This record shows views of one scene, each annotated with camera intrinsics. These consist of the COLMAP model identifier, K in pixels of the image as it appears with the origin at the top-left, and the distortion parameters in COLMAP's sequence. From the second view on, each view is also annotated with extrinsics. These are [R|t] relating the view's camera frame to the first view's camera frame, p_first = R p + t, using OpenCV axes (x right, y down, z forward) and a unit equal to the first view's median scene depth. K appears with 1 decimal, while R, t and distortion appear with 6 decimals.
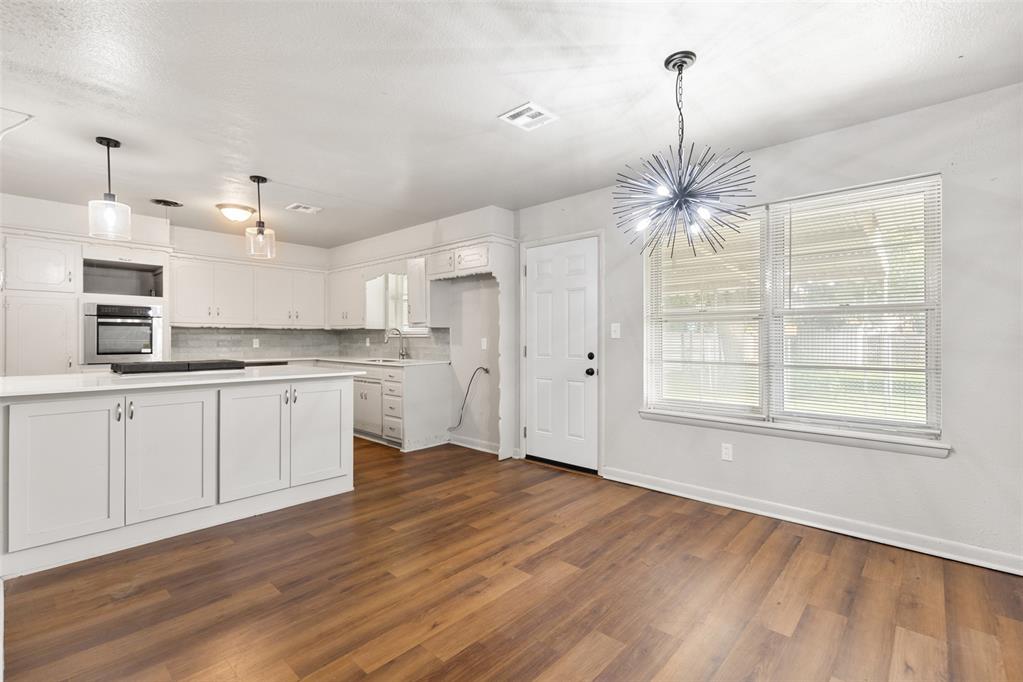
lens RADIAL K [[462.4, 0, 510.1], [0, 462.4, 338.2], [0, 0, 1]] dist [0.007573, 0.000038]
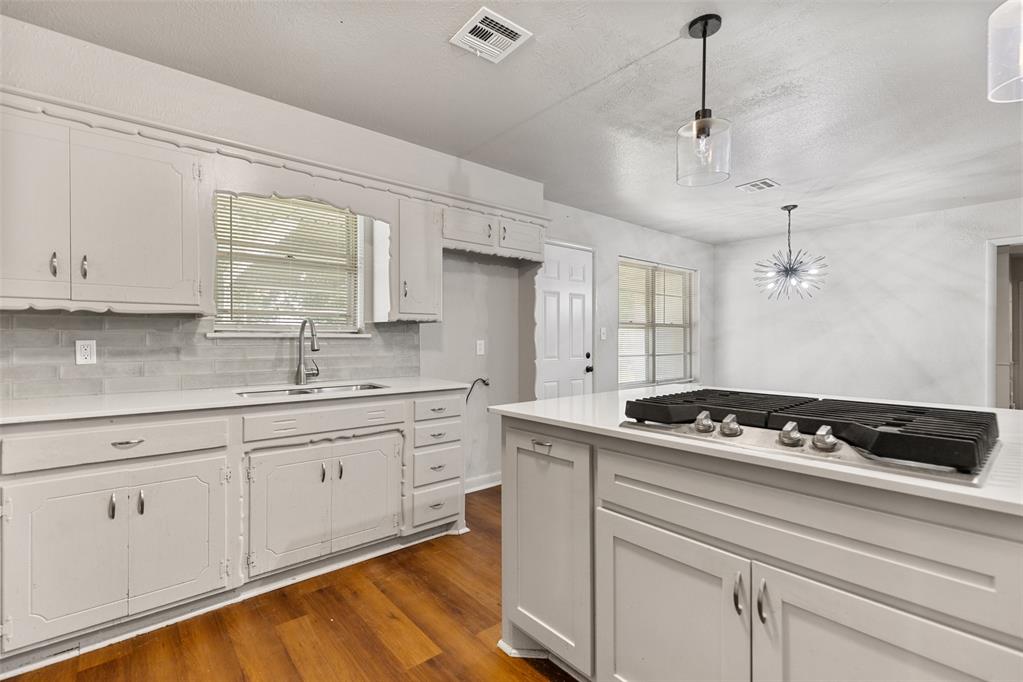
lens RADIAL K [[462.4, 0, 510.1], [0, 462.4, 338.2], [0, 0, 1]] dist [0.007573, 0.000038]
pose [[0.123429, -0.000396, 0.992353, -0.813139], [-0.001641, 0.999998, 0.000603, -0.003512], [-0.992352, -0.001703, 0.123428, 0.870698]]
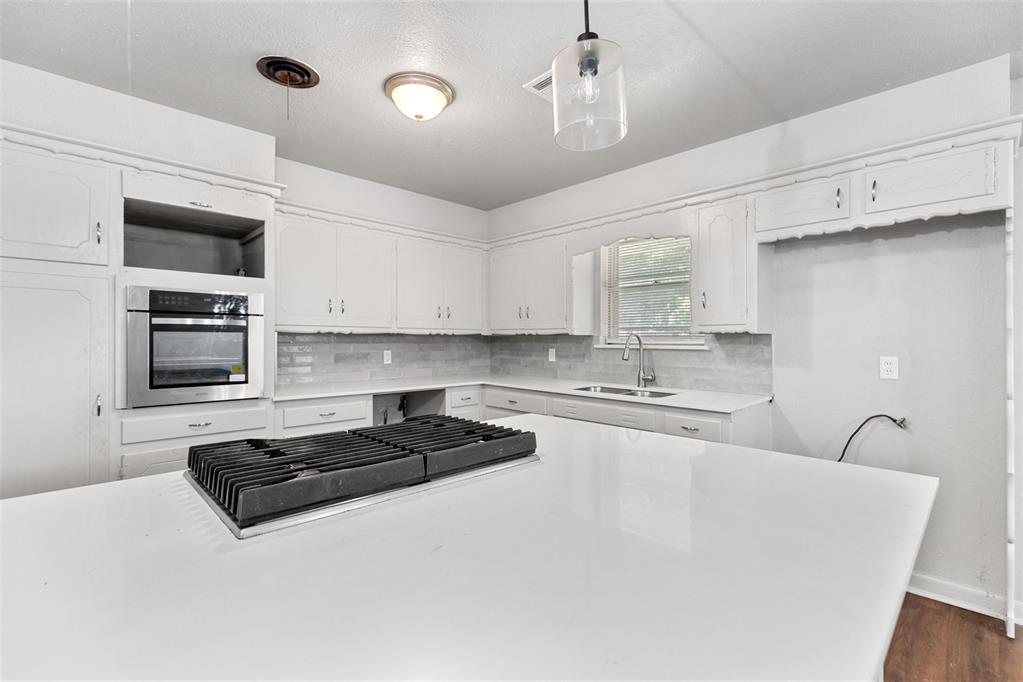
lens RADIAL K [[458.3, 0, 511.5], [0, 458.3, 341.0], [0, 0, 1]] dist [0.008480, -0.000039]
pose [[0.998145, 0.001276, -0.060874, -0.435773], [-0.001064, 0.999993, 0.003518, -0.017533], [0.060878, -0.003446, 0.998139, 0.490768]]
